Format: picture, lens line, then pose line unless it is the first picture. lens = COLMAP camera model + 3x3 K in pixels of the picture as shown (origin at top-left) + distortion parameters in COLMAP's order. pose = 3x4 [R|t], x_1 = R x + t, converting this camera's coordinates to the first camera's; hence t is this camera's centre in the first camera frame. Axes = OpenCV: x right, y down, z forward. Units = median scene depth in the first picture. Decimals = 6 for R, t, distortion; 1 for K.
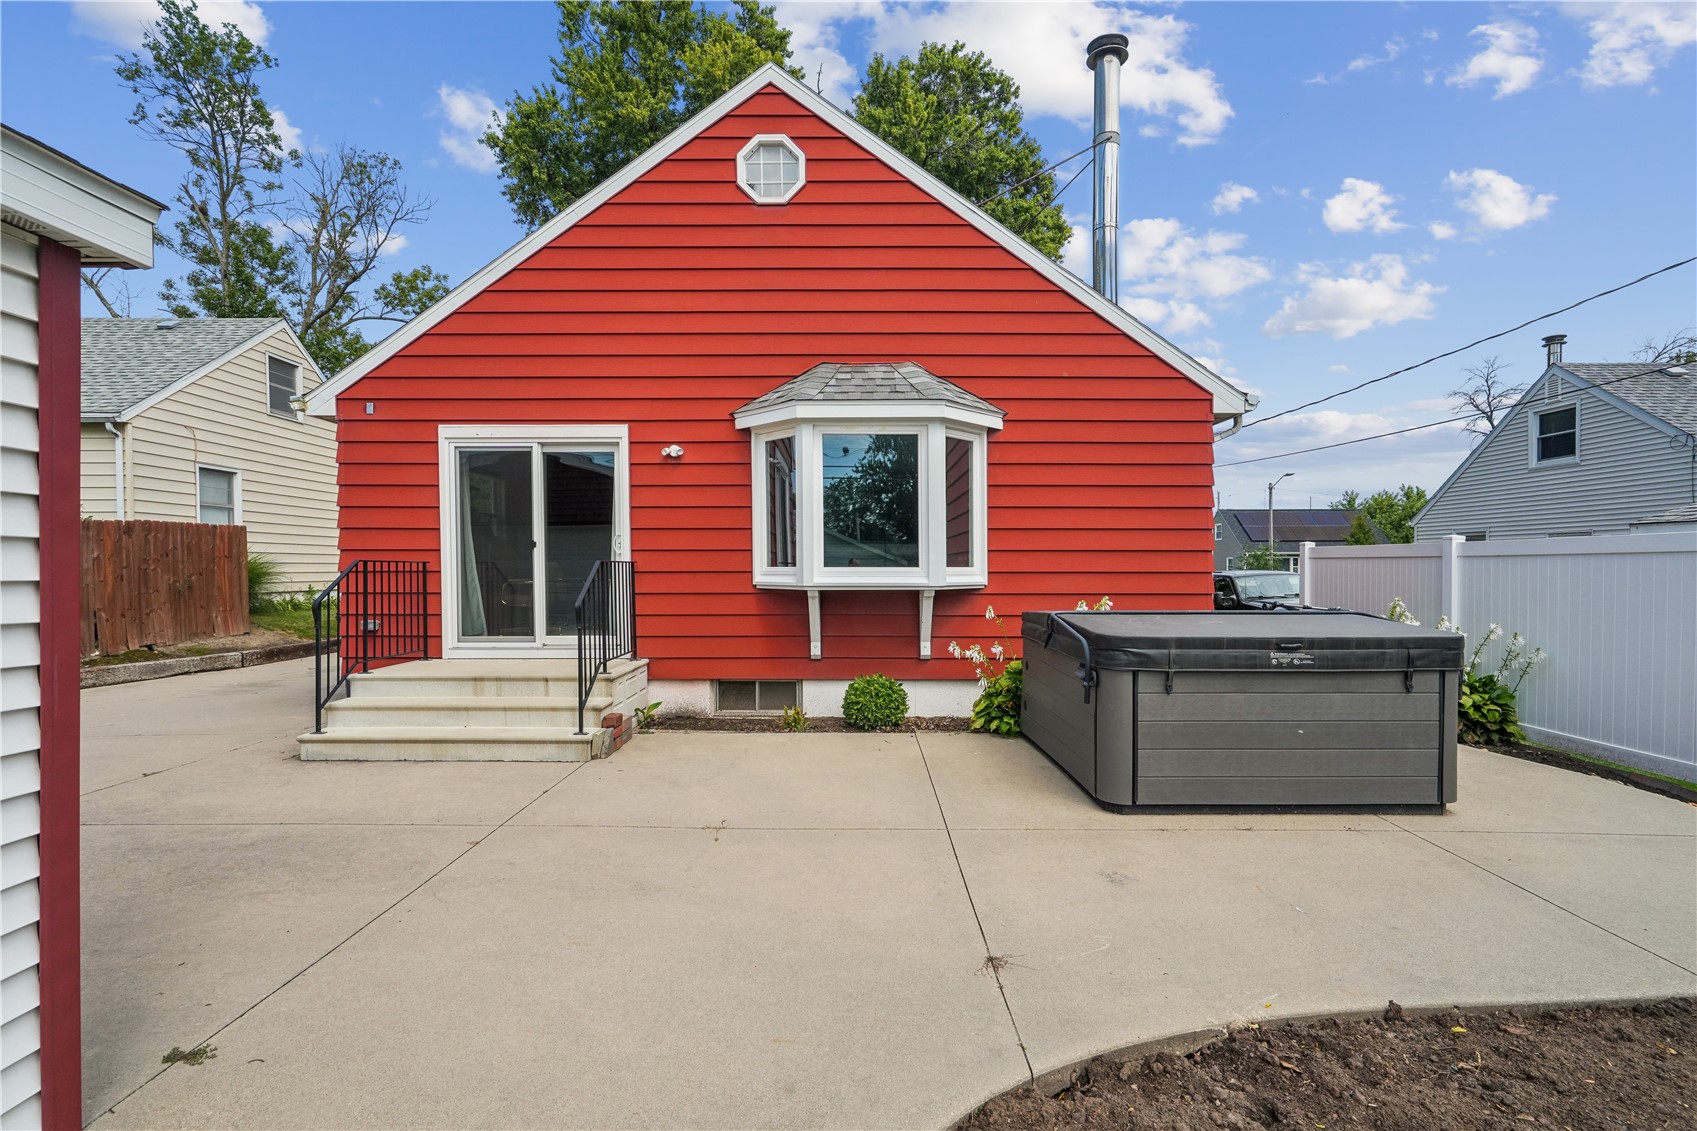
lens RADIAL K [[774.6, 0, 860.9], [0, 774.6, 584.1], [0, 0, 1]] dist [0.004365, 0.003734]
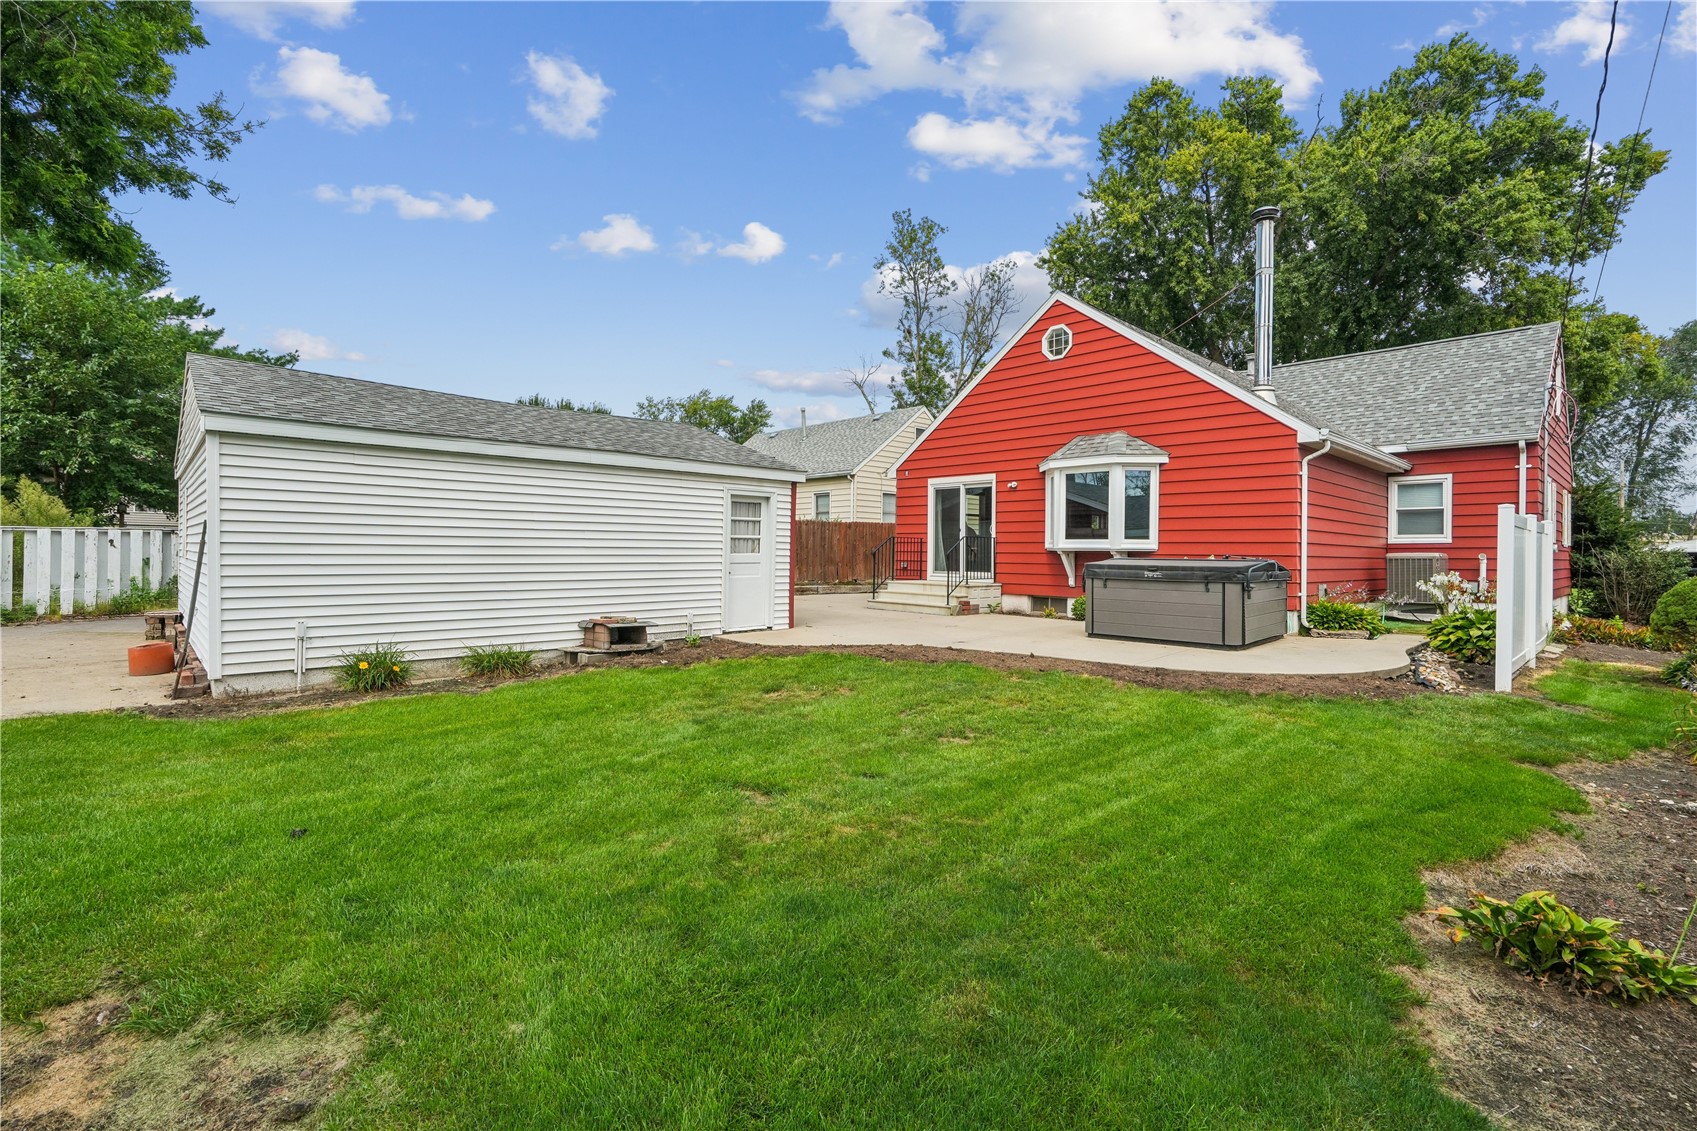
lens RADIAL K [[733.9, 0, 852.7], [0, 733.9, 554.6], [0, 0, 1]] dist [-0.002492, -0.000043]
pose [[0.695600, 0.013059, -0.718310, 0.552554], [-0.028723, 0.999541, -0.009643, 0.030678], [0.717855, 0.027340, 0.695656, -0.428705]]
